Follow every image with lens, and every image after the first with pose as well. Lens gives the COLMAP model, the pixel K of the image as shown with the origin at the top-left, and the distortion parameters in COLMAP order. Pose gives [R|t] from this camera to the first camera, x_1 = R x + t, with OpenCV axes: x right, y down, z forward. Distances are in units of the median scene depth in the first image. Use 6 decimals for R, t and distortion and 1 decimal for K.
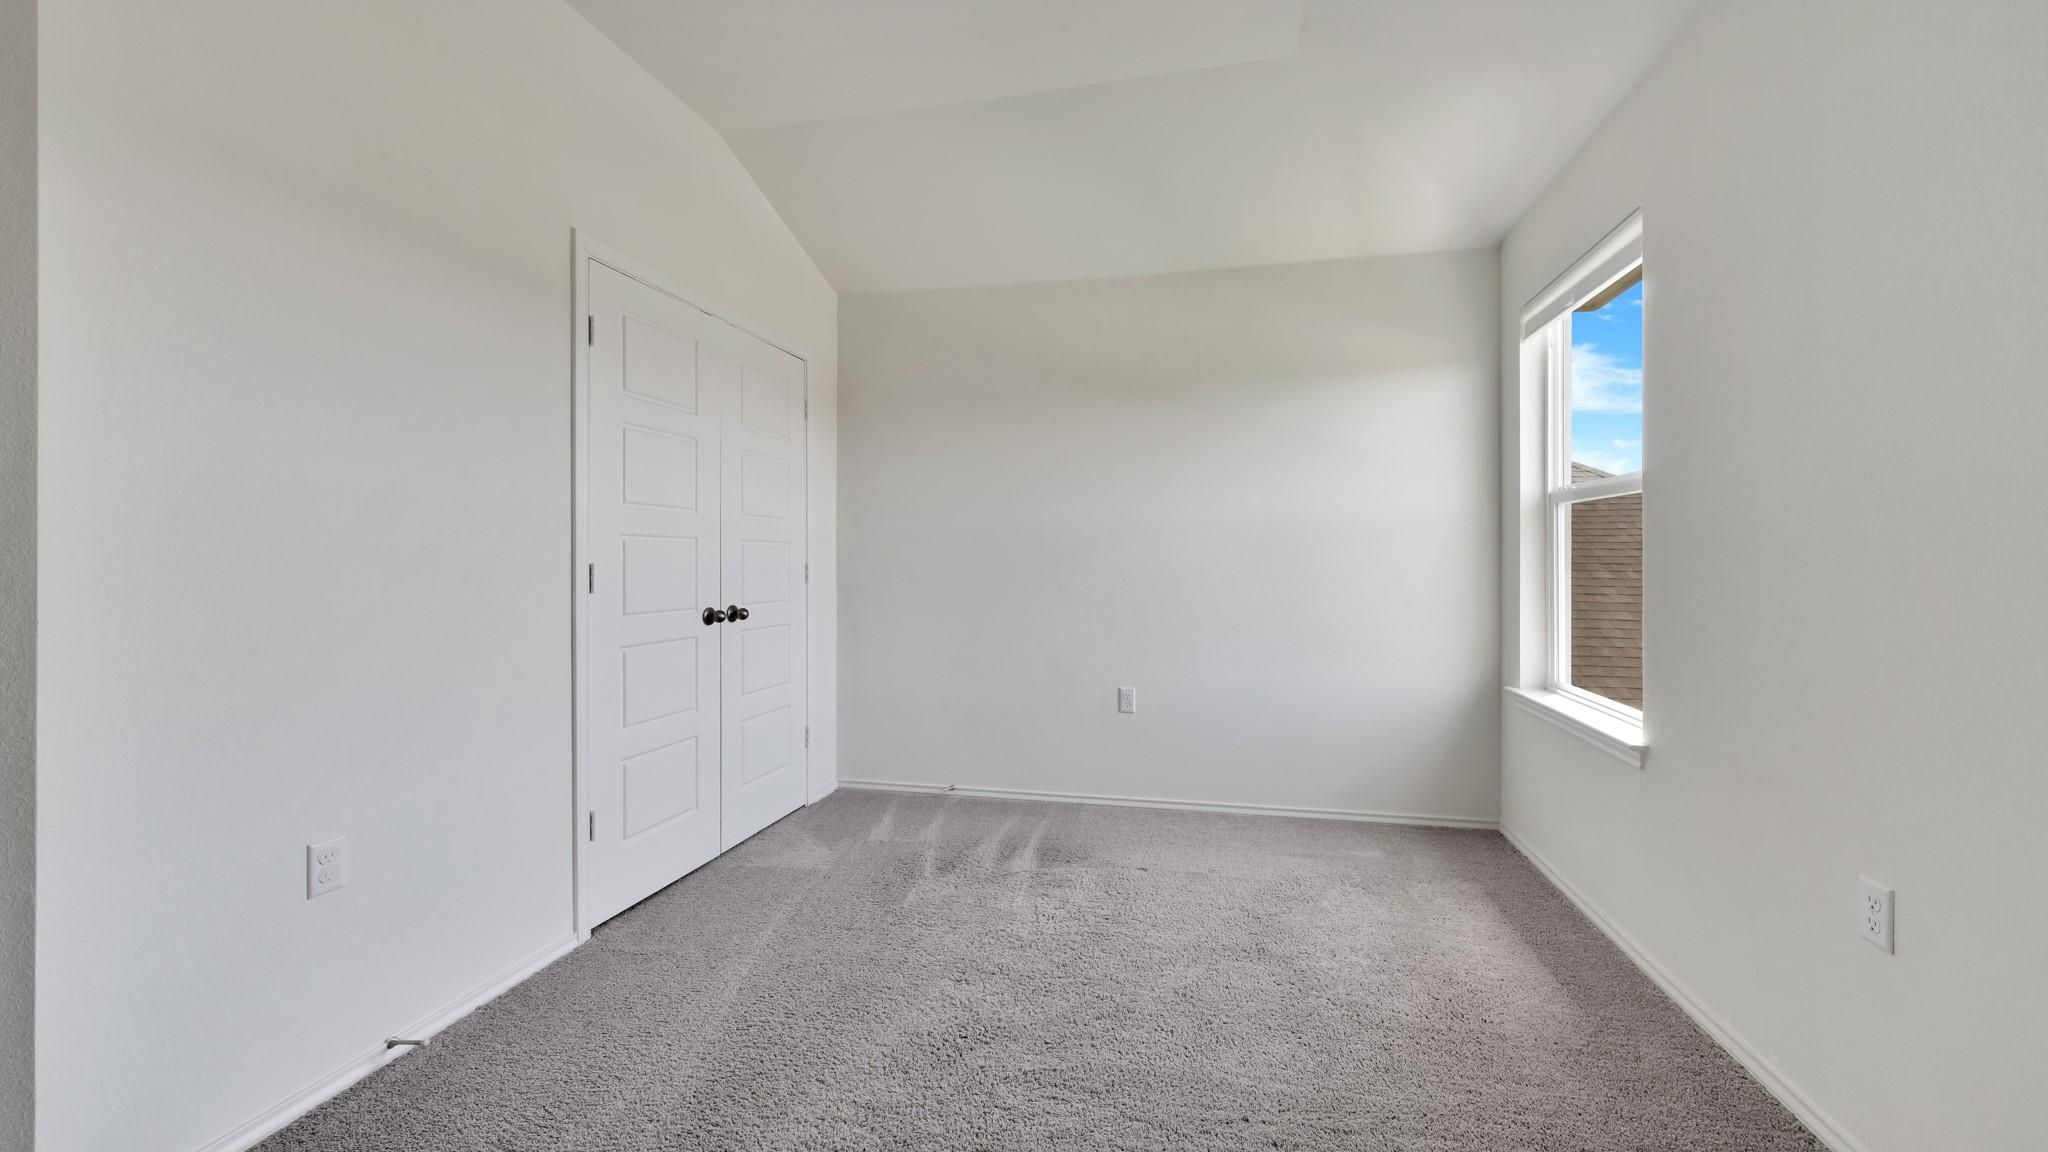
lens RADIAL K [[774.2, 0, 1038.3], [0, 774.2, 556.4], [0, 0, 1]] dist [-0.000164, 0.000034]
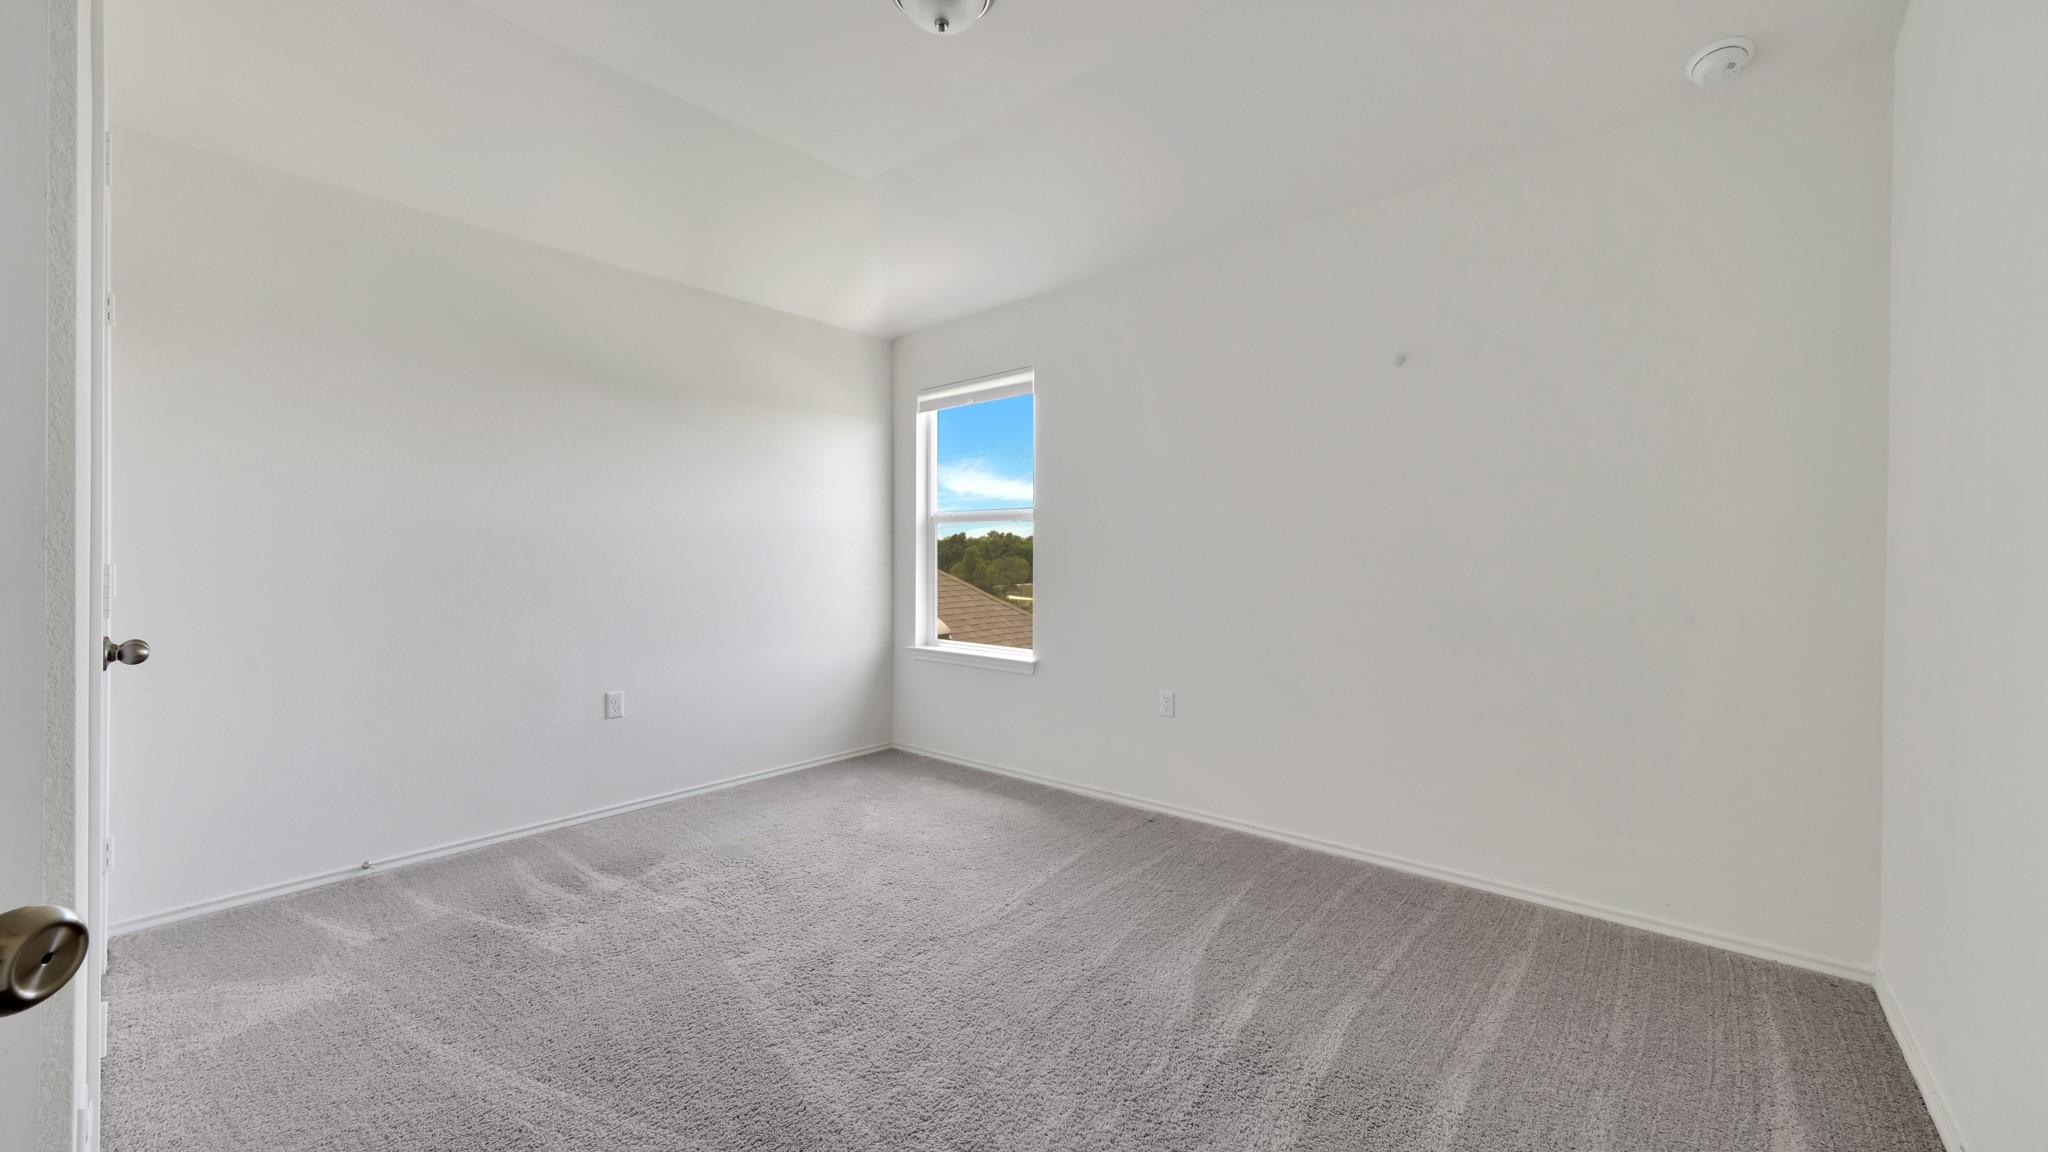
lens RADIAL K [[774.2, 0, 1017.0], [0, 774.2, 560.7], [0, 0, 1]] dist [-0.000164, 0.000034]
pose [[0.478896, 0.000973, 0.877871, -0.592548], [-0.001754, 0.999998, -0.000151, 0.004413], [-0.877870, -0.001467, 0.478897, 0.111190]]
